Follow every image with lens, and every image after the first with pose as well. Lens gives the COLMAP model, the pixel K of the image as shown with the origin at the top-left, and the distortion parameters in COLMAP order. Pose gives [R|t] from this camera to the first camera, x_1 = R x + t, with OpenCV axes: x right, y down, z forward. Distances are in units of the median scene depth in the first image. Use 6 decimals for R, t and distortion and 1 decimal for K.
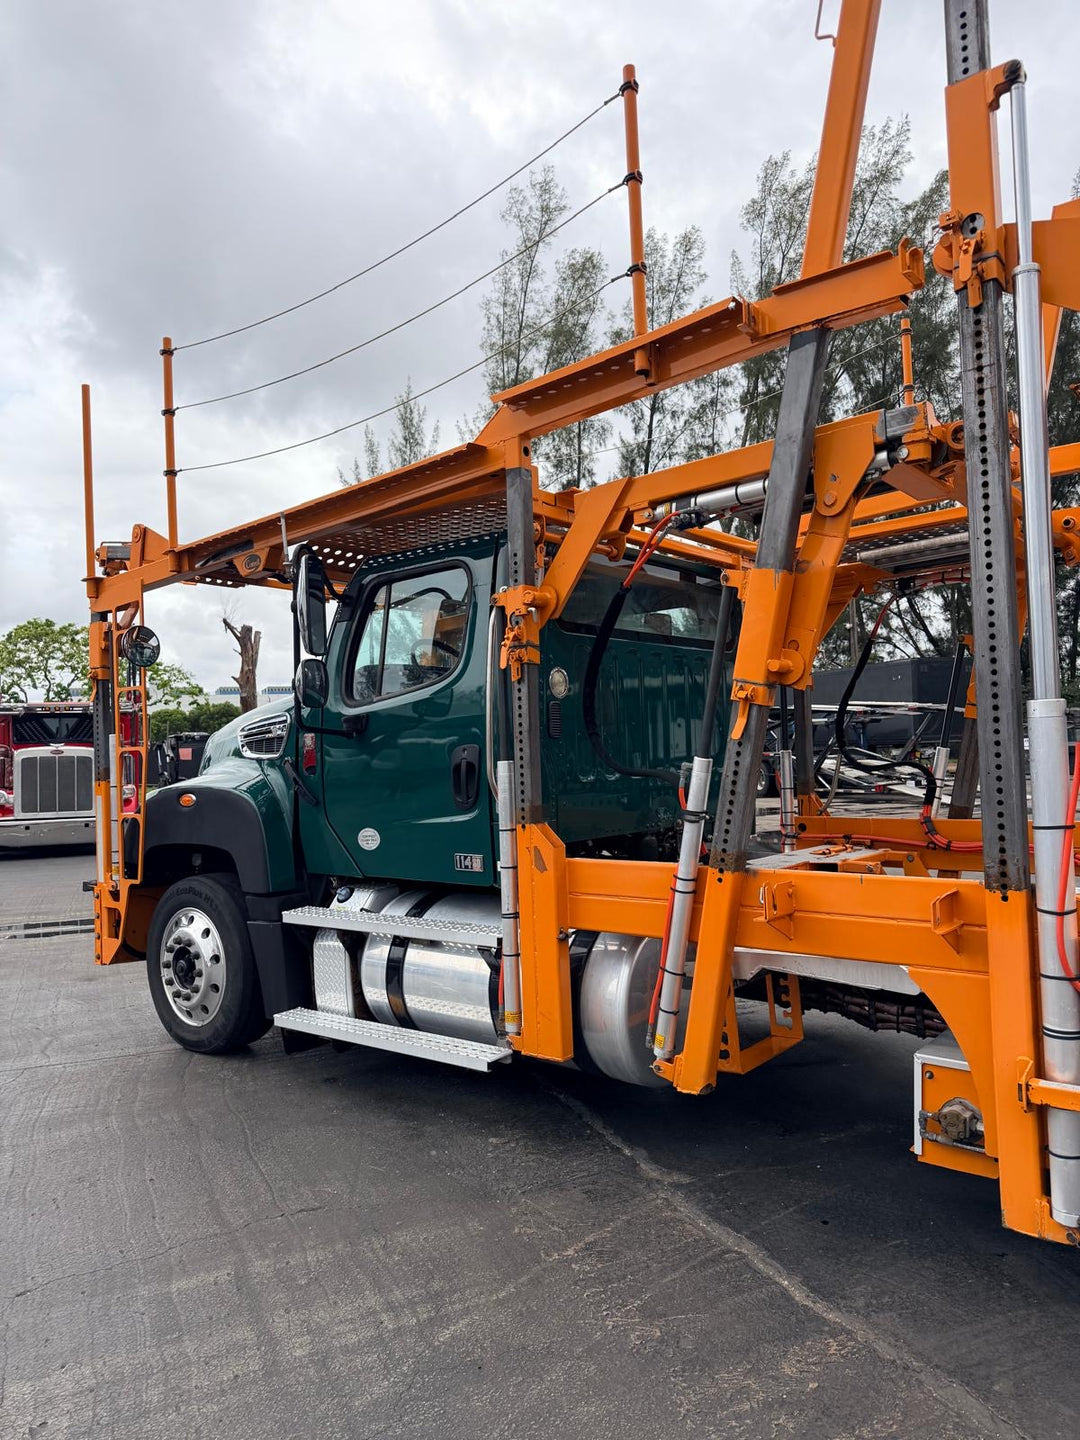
lens RADIAL K [[1005.7, 0, 541.1], [0, 1005.7, 730.5], [0, 0, 1]] dist [0.018304, -0.031905]
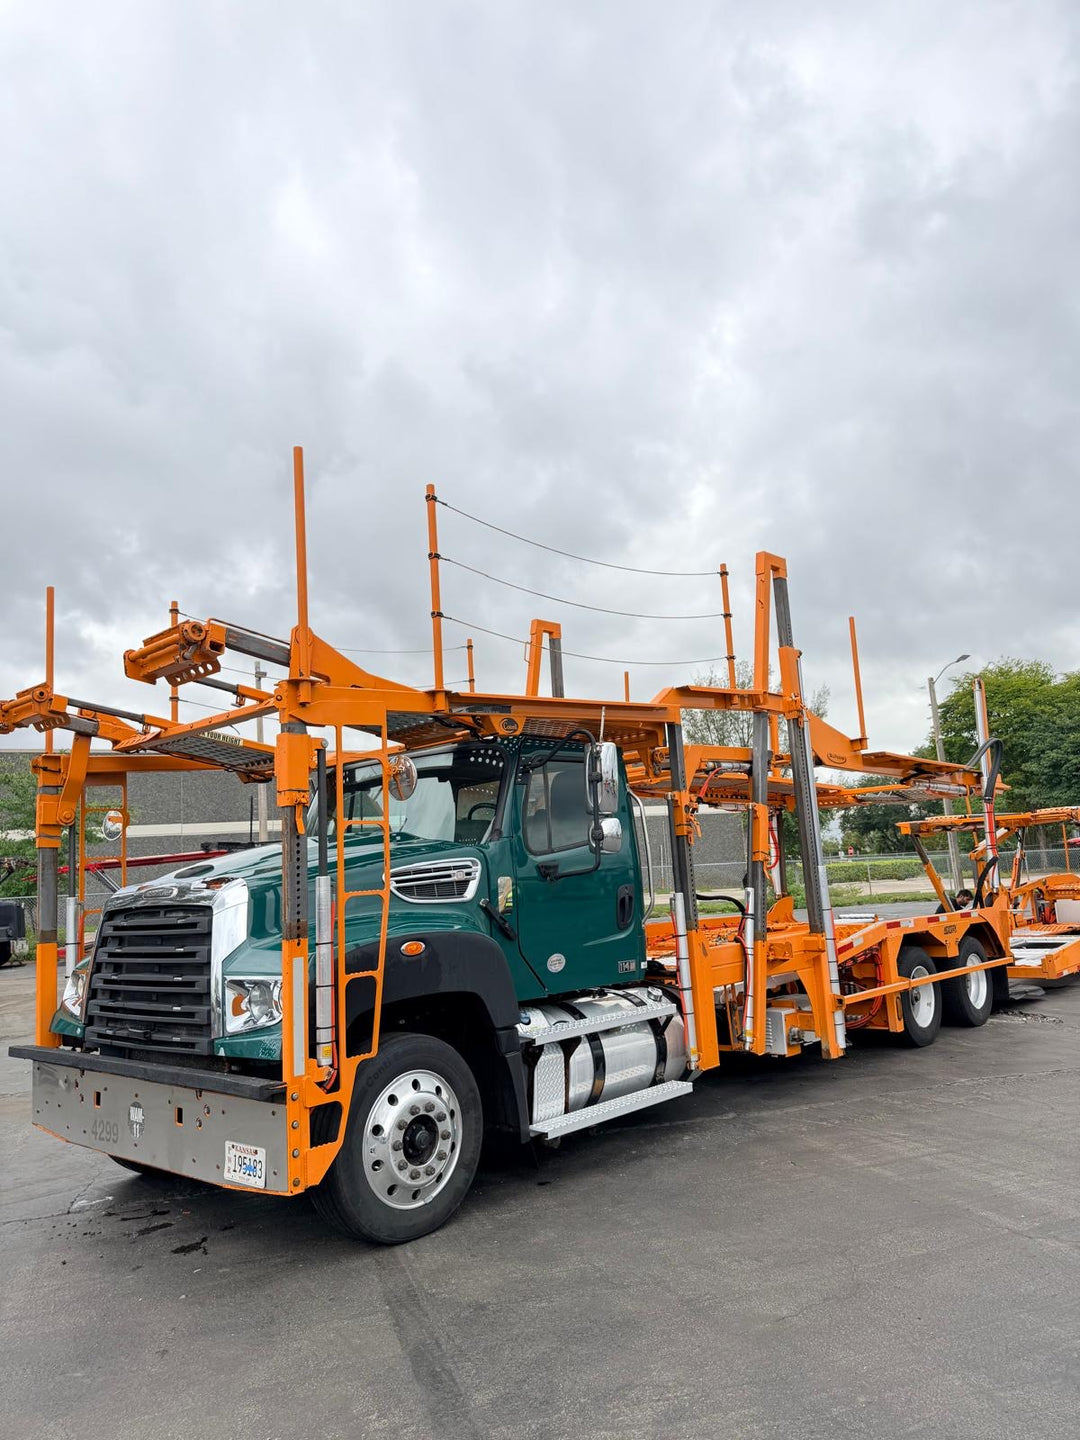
lens RADIAL K [[1005.7, 0, 564.9], [0, 1005.7, 709.0], [0, 0, 1]] dist [0.018304, -0.031905]
pose [[0.072457, 0.181678, 0.980685, -1.698386], [0.016930, 0.982904, -0.183340, 0.030910], [-0.997228, 0.029887, 0.068143, 1.039966]]
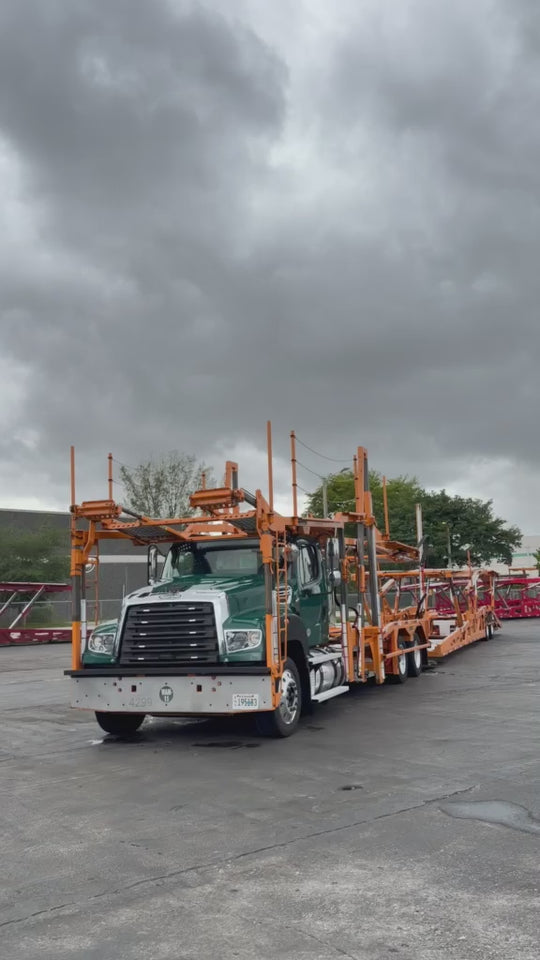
lens RADIAL K [[781.2, 0, 277.6], [0, 781.2, 474.8], [0, 0, 1]] dist [0.071154, 0.001546]
pose [[-0.275511, 0.179754, 0.944342, -2.769872], [0.004351, 0.982585, -0.185764, 0.094497], [-0.961288, -0.047071, -0.271495, 2.009405]]
